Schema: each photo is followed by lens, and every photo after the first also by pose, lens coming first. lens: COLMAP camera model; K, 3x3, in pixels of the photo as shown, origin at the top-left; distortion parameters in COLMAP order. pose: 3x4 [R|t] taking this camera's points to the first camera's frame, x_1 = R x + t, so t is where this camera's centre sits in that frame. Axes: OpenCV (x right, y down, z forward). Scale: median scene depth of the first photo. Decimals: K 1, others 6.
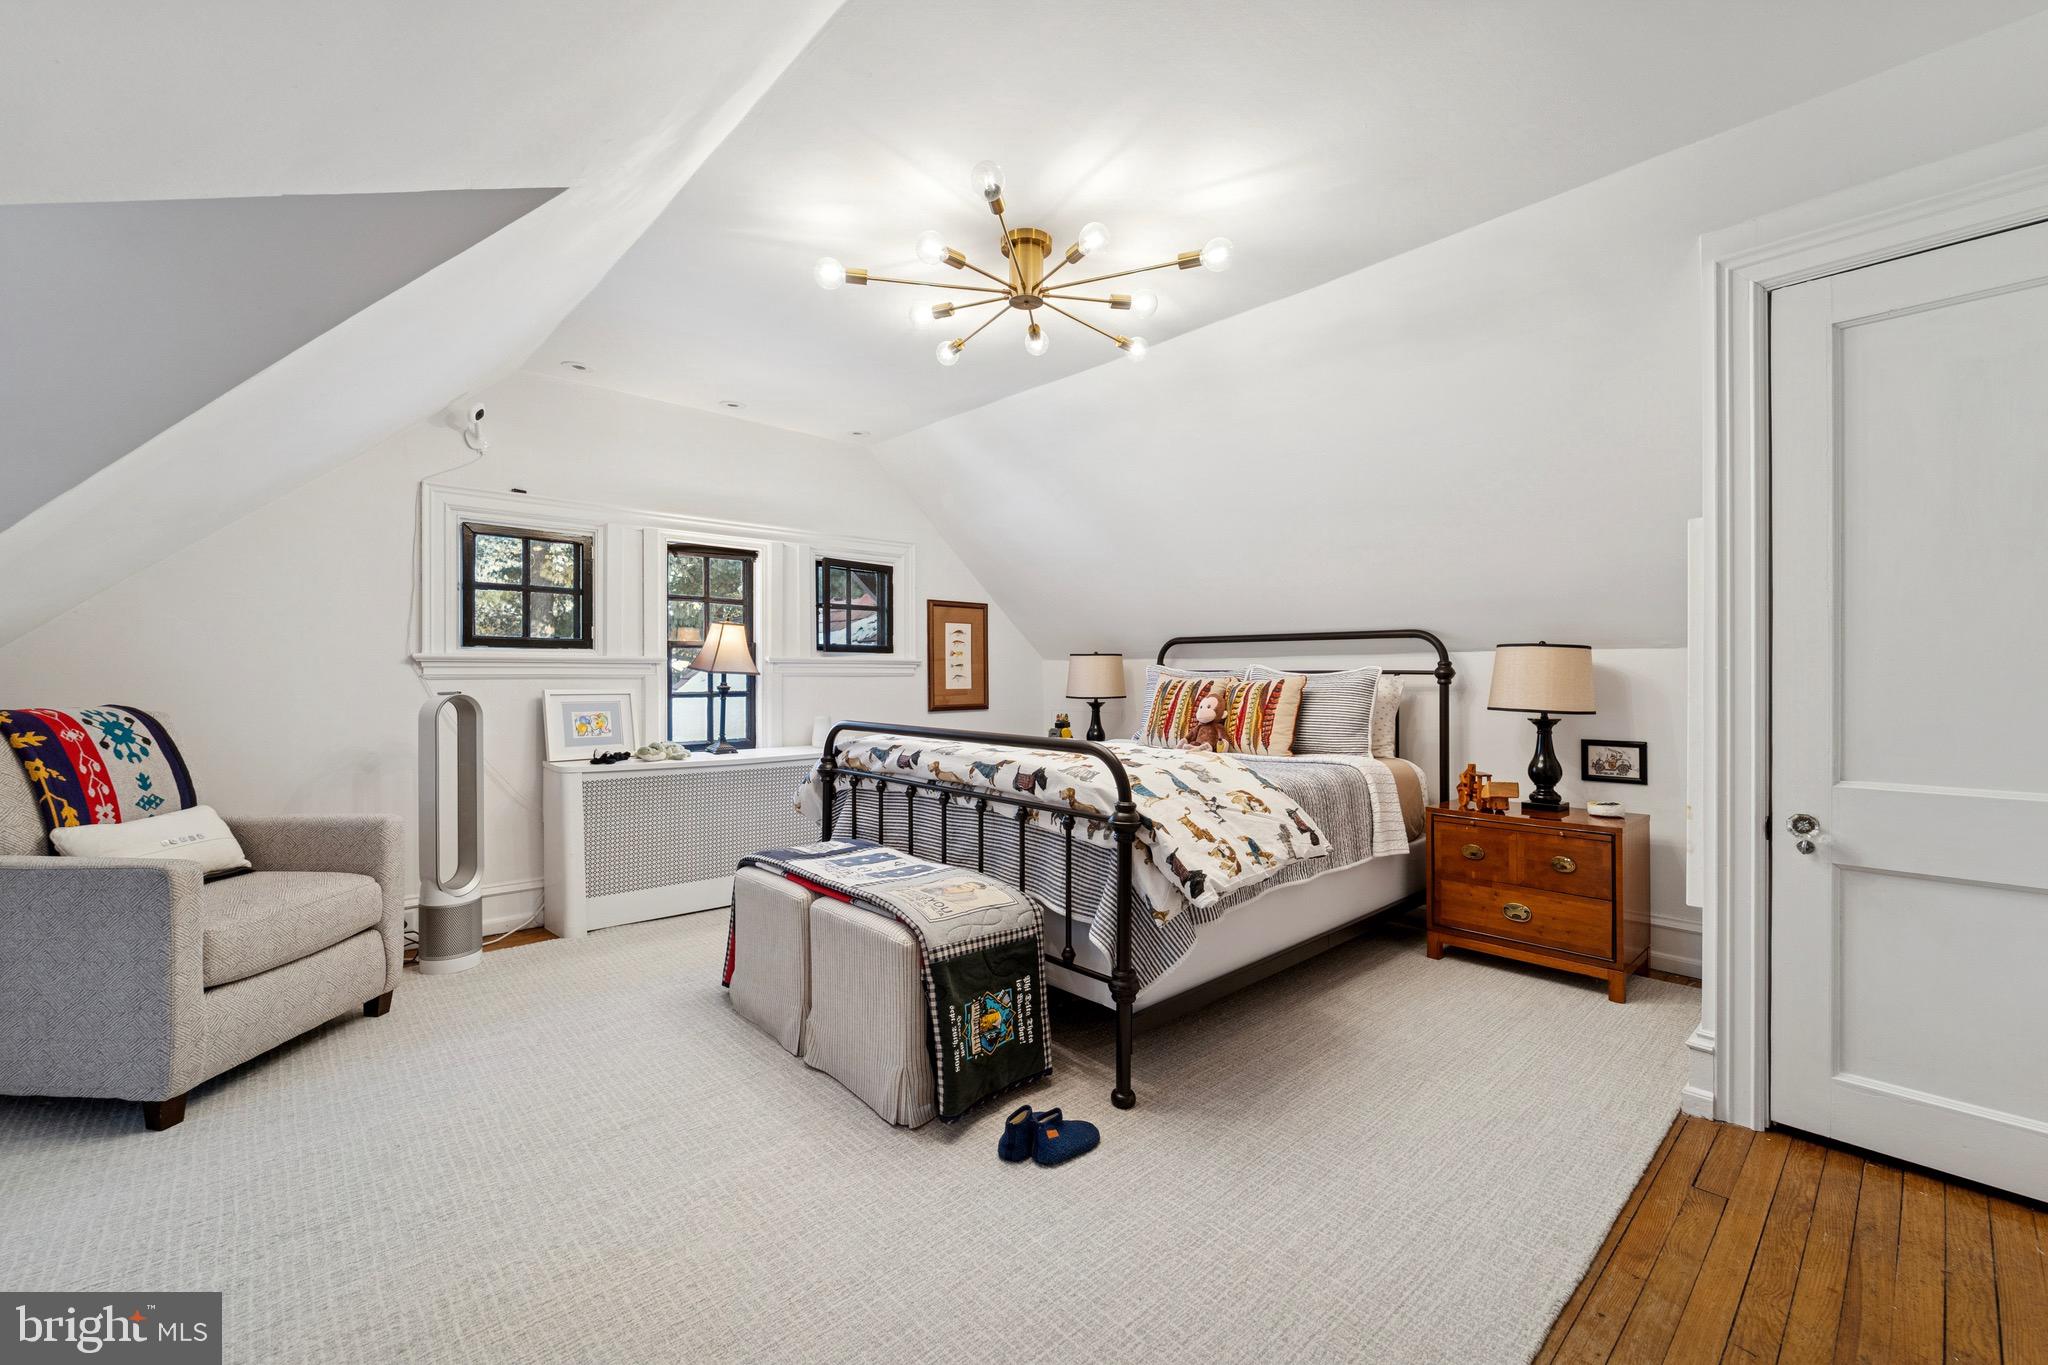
lens RADIAL K [[825.0, 0, 1037.2], [0, 825.0, 680.0], [0, 0, 1]] dist [0.001387, -0.001492]
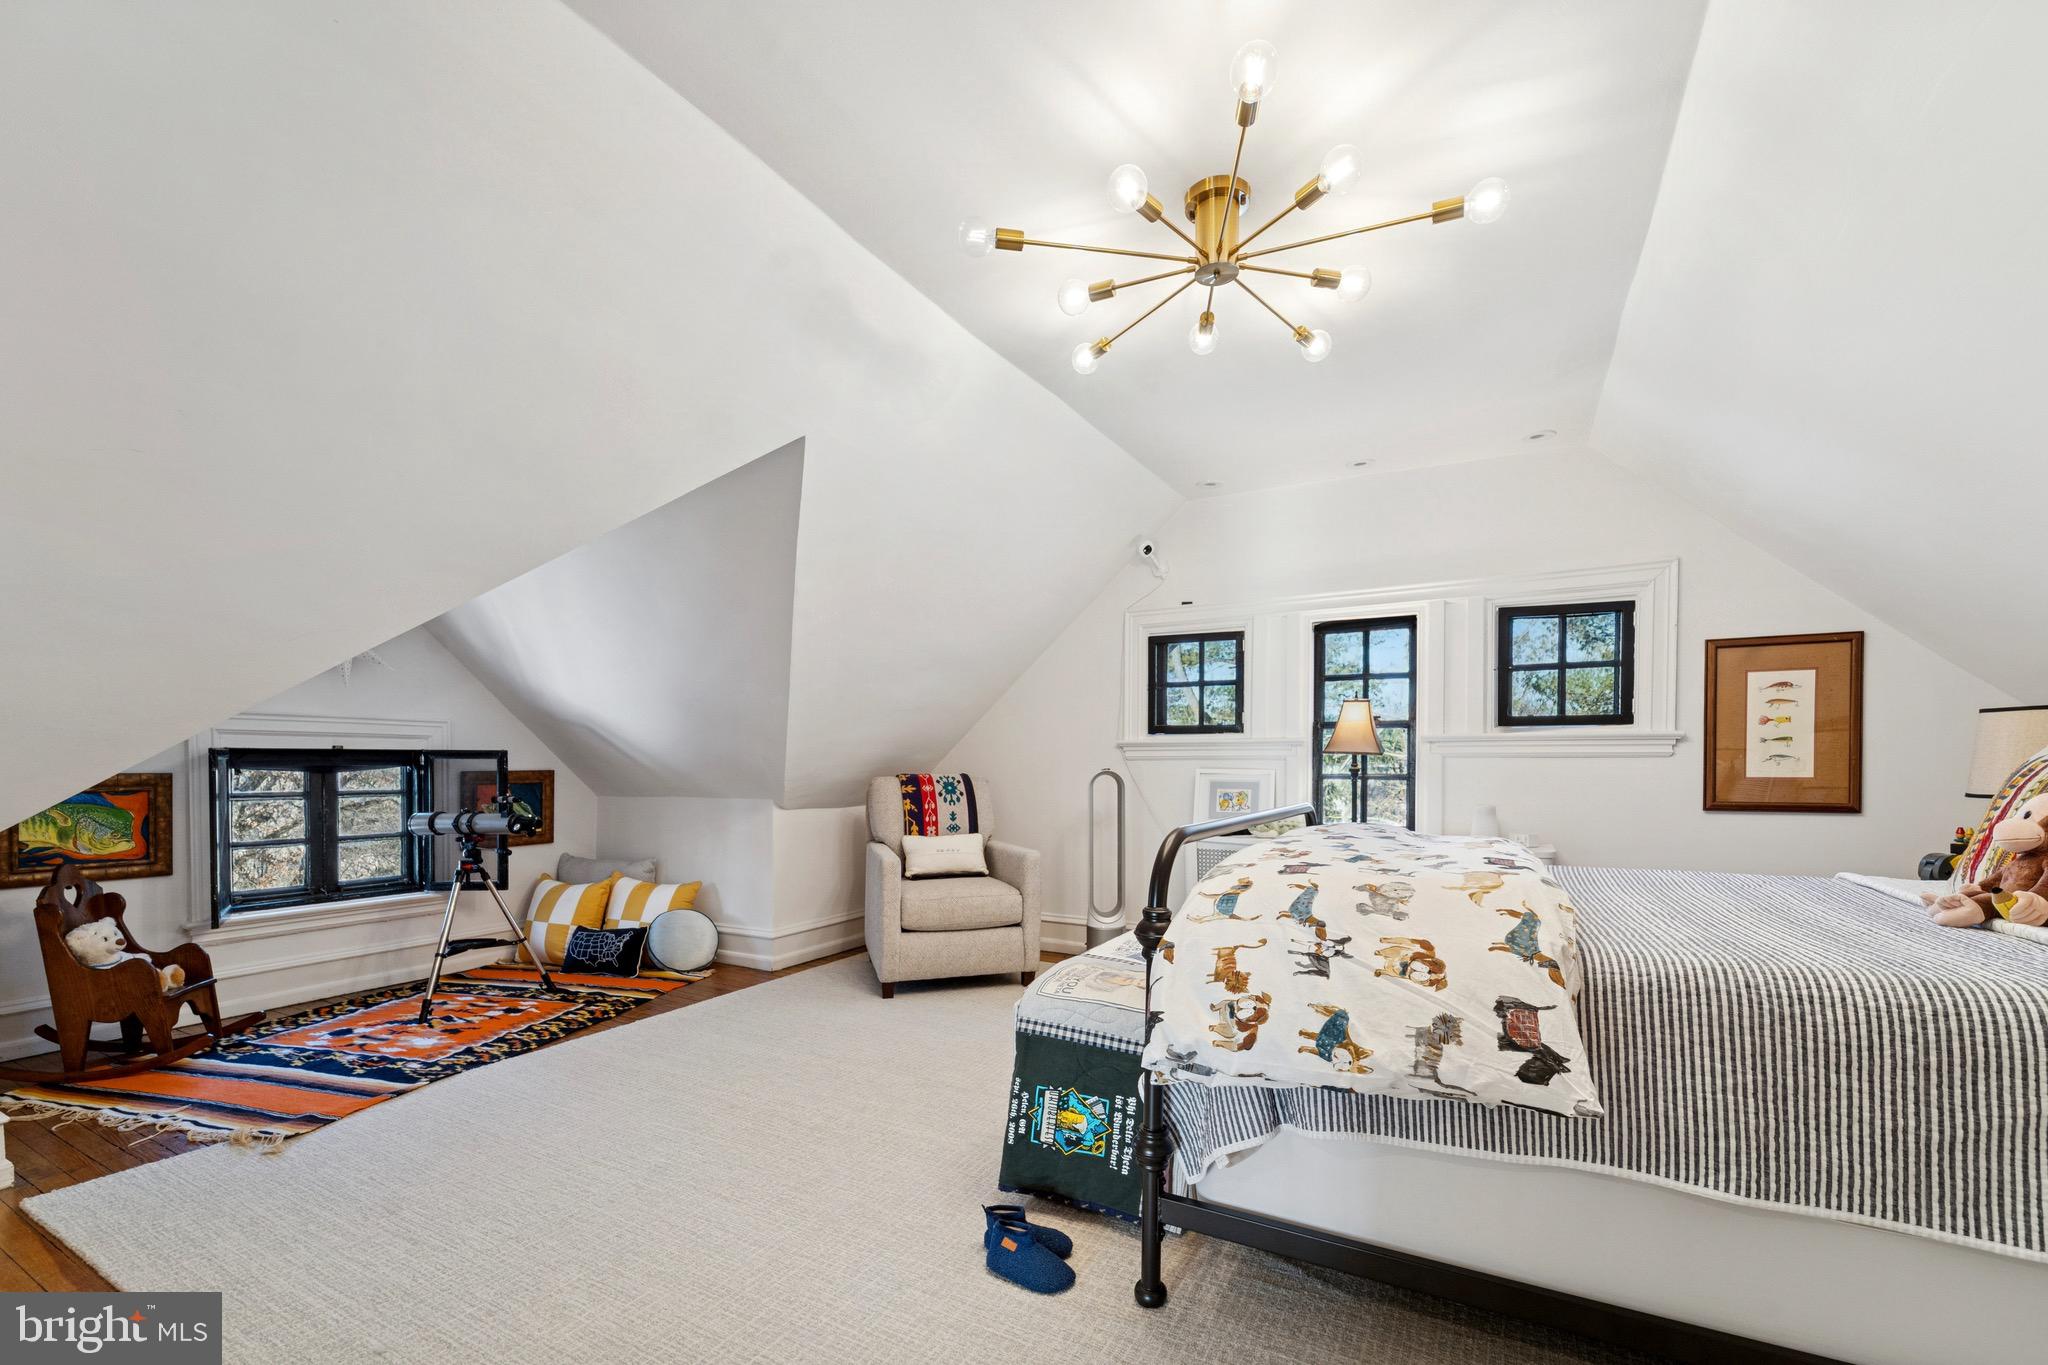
lens RADIAL K [[864.1, 0, 1040.6], [0, 864.1, 790.1], [0, 0, 1]] dist [0.002687, -0.002021]
pose [[0.324018, 0.026074, -0.945692, 0.645468], [-0.008506, 0.999660, 0.024648, 0.017561], [0.946013, 0.000058, 0.324129, 0.508267]]
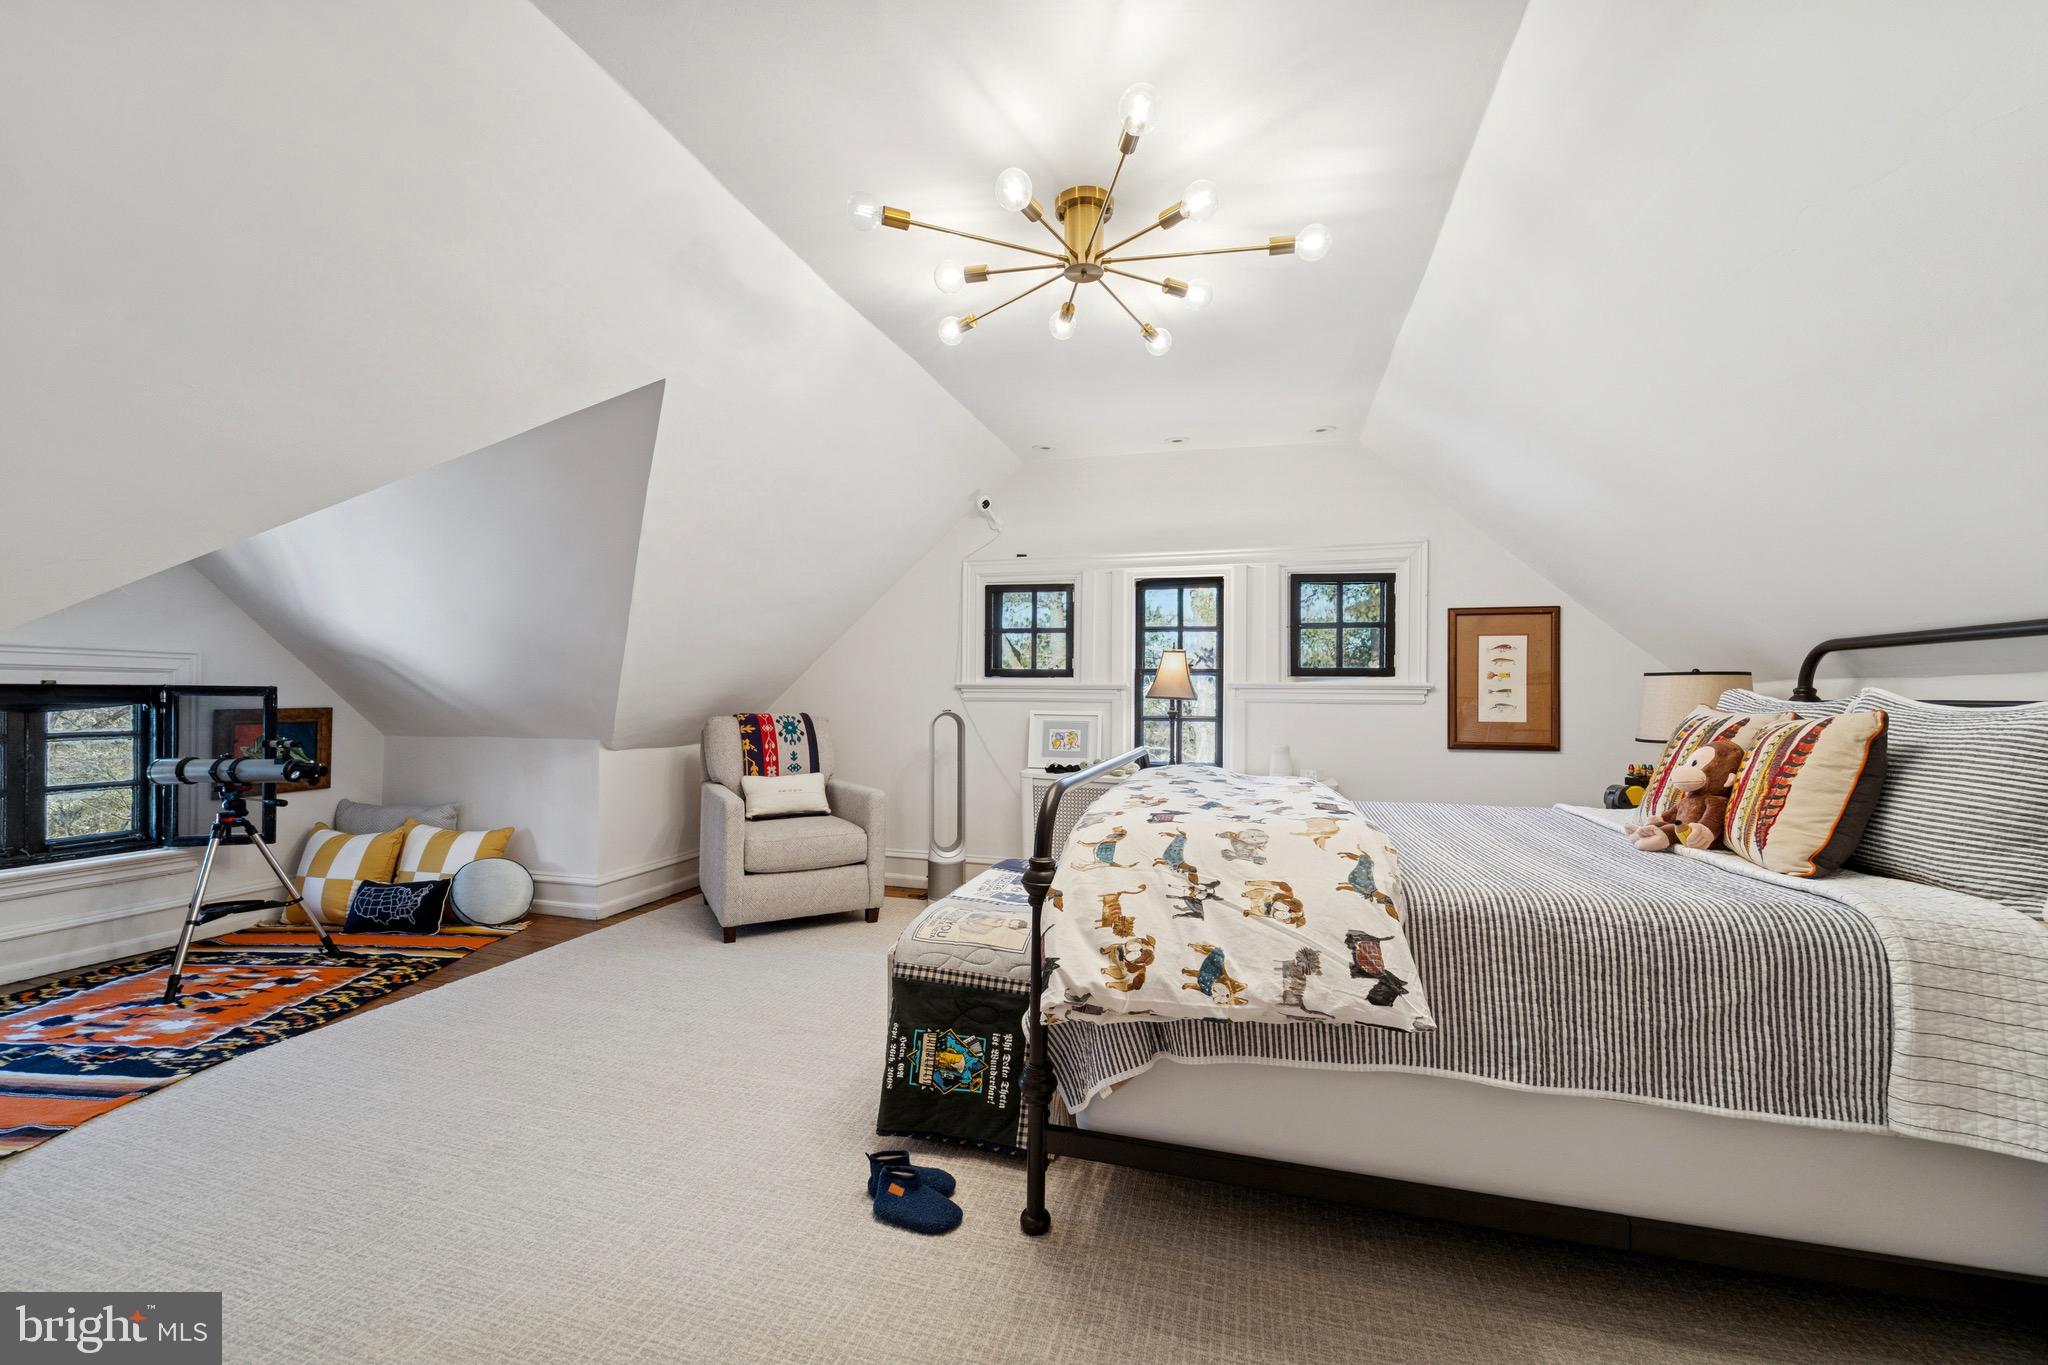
lens RADIAL K [[825.0, 0, 1031.6], [0, 825.0, 703.4], [0, 0, 1]] dist [0.001387, -0.001492]
pose [[0.520432, 0.011358, -0.853827, 0.624796], [-0.015614, 0.999871, 0.003783, -0.004498], [0.853760, 0.011363, 0.520542, 0.448456]]
